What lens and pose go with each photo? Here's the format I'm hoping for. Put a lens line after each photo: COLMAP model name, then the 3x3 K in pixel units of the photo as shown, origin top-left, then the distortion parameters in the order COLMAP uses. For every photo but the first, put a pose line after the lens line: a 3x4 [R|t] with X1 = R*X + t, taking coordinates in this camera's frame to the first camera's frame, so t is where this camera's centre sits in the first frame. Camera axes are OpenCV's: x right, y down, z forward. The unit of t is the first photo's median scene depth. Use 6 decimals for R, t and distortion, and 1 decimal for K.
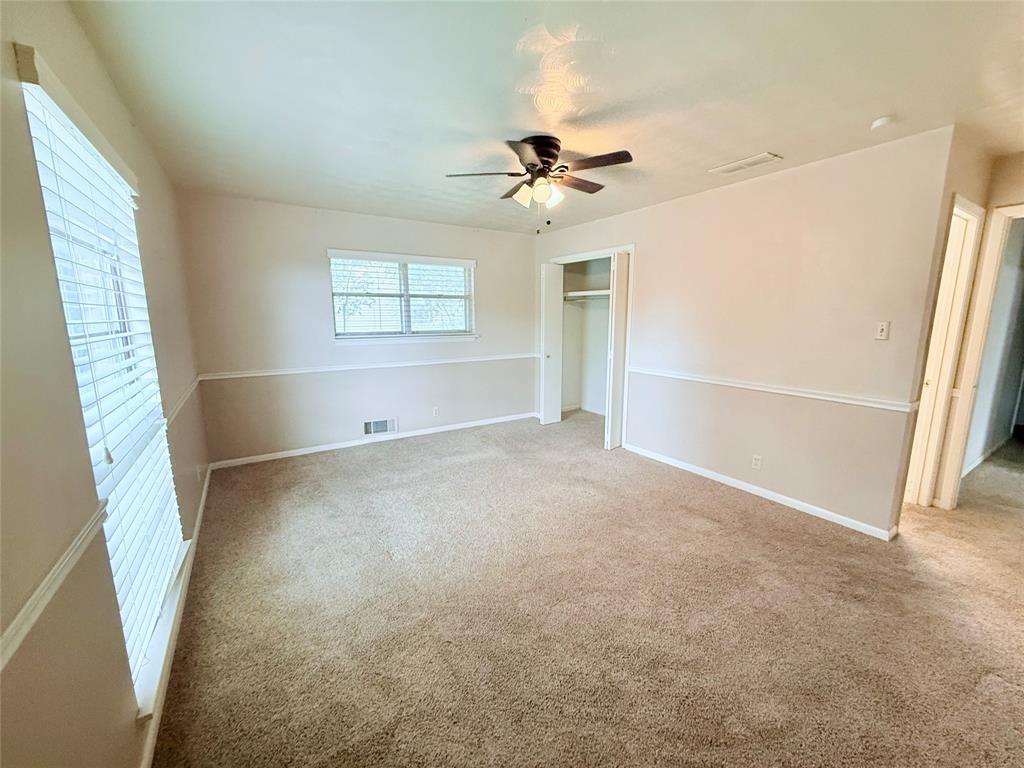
lens RADIAL K [[411.0, 0, 512.1], [0, 411.0, 388.4], [0, 0, 1]] dist [0.000168, 0.000237]
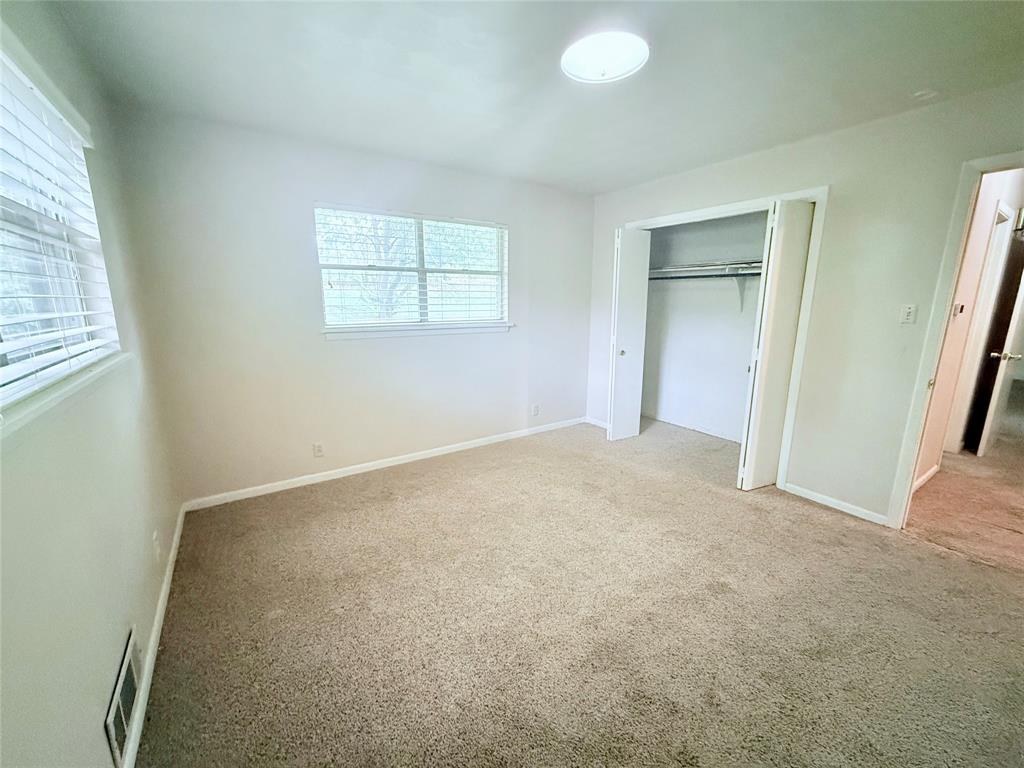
lens RADIAL K [[411.0, 0, 506.9], [0, 411.0, 390.7], [0, 0, 1]] dist [0.000168, 0.000237]
pose [[0.999829, 0.002608, 0.018308, -0.113892], [-0.003568, 0.998608, 0.052621, -0.031369], [-0.018145, -0.052678, 0.998447, 0.178281]]
